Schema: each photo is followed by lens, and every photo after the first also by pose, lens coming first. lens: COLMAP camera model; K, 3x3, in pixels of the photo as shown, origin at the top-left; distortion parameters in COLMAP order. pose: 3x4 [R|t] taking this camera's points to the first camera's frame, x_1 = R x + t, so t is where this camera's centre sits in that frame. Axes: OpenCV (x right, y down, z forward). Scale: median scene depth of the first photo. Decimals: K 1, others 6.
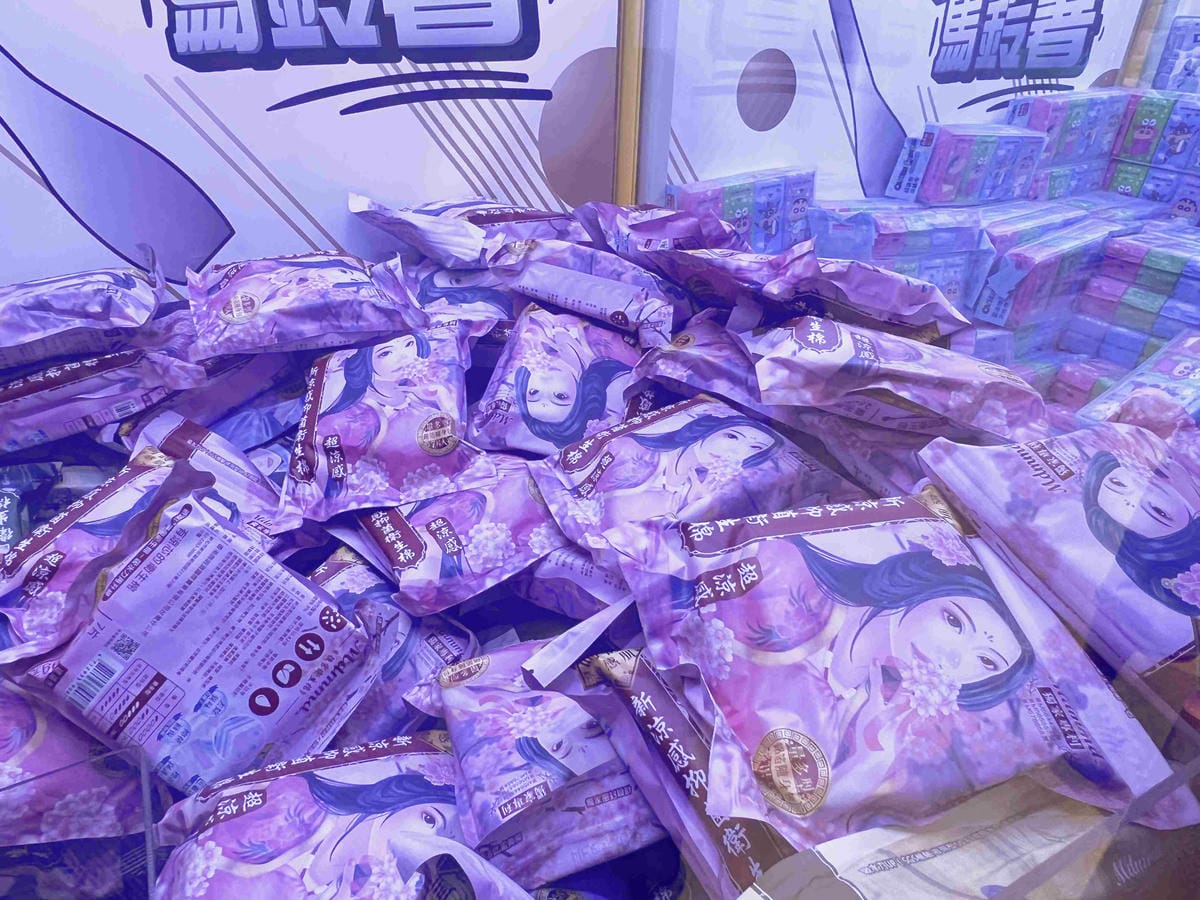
lens RADIAL K [[781.3, 0, 564.1], [0, 781.3, 469.3], [0, 0, 1]] dist [-0.003430, -0.001978]
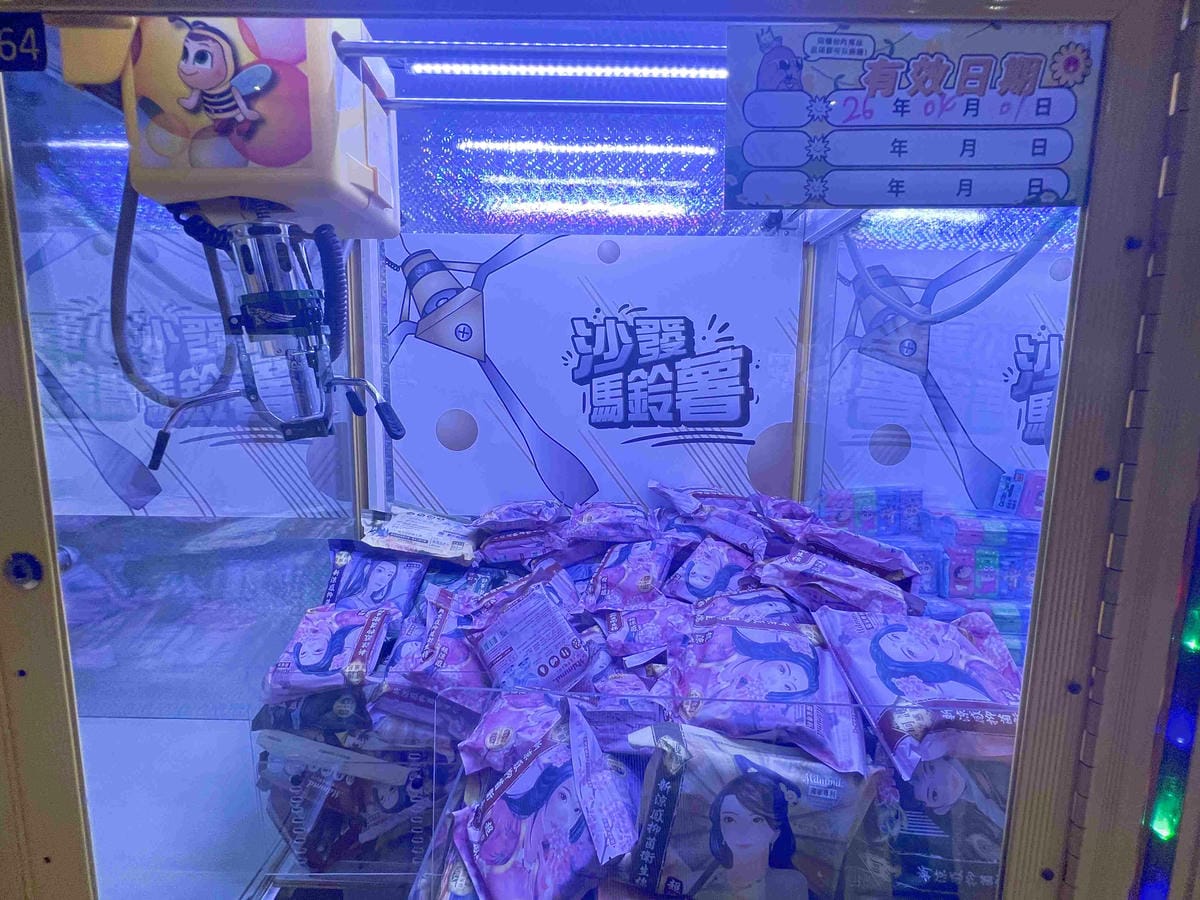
lens RADIAL K [[568.2, 0, 602.4], [0, 568.2, 453.1], [0, 0, 1]] dist [0.016284, -0.000109]
pose [[0.878376, 0.060415, -0.474137, 0.455893], [-0.234259, 0.919084, -0.316872, 0.150706], [0.416628, 0.389403, 0.821454, -0.510951]]
